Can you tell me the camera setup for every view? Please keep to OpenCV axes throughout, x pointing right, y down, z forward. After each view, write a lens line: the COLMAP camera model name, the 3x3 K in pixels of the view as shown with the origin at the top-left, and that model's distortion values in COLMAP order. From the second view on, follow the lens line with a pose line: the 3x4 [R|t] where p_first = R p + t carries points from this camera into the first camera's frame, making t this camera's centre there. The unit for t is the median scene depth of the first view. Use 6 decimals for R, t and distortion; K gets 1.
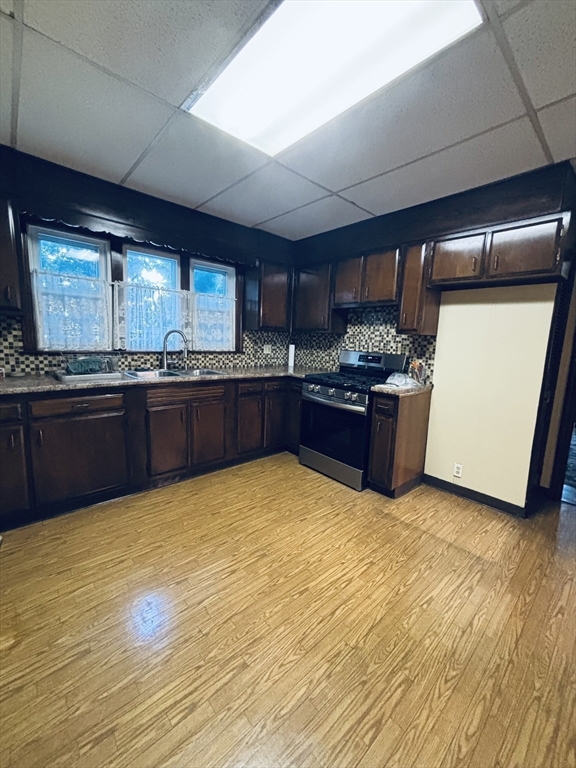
lens RADIAL K [[306.9, 0, 287.0], [0, 306.9, 386.3], [0, 0, 1]] dist [0.008412, 0.000247]
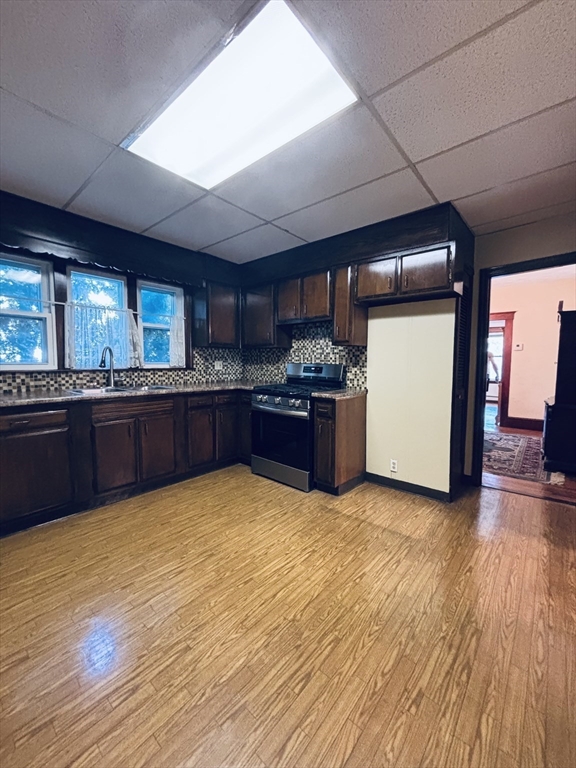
lens RADIAL K [[307.8, 0, 285.1], [0, 307.8, 386.3], [0, 0, 1]] dist [0.007168, 0.000297]
pose [[0.992084, -0.042269, 0.118246, 0.056505], [0.050581, 0.996389, -0.068194, 0.052342], [-0.114936, 0.073635, 0.990640, -0.081759]]
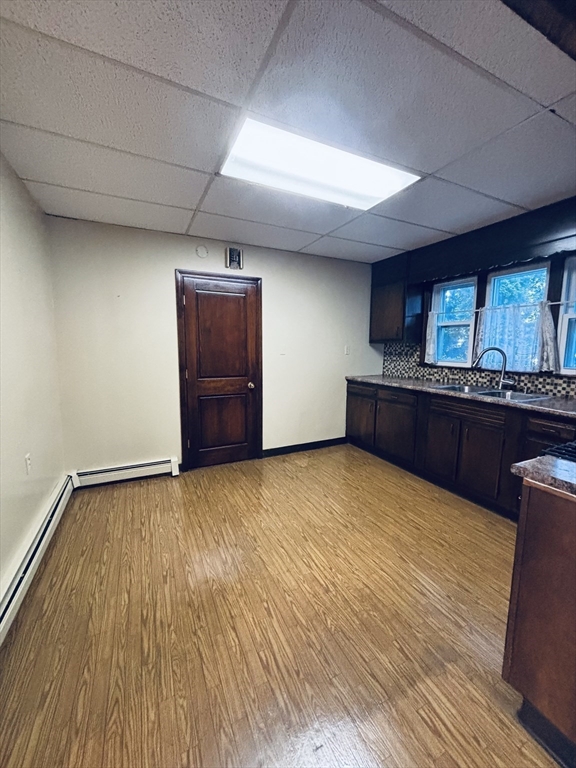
lens RADIAL K [[309.2, 0, 290.0], [0, 309.2, 382.1], [0, 0, 1]] dist [-0.000721, 0.000129]
pose [[-0.270793, 0.068500, -0.960197, 0.897329], [-0.177489, 0.976811, 0.119740, -0.095138], [0.946134, 0.202850, -0.252356, 0.783502]]
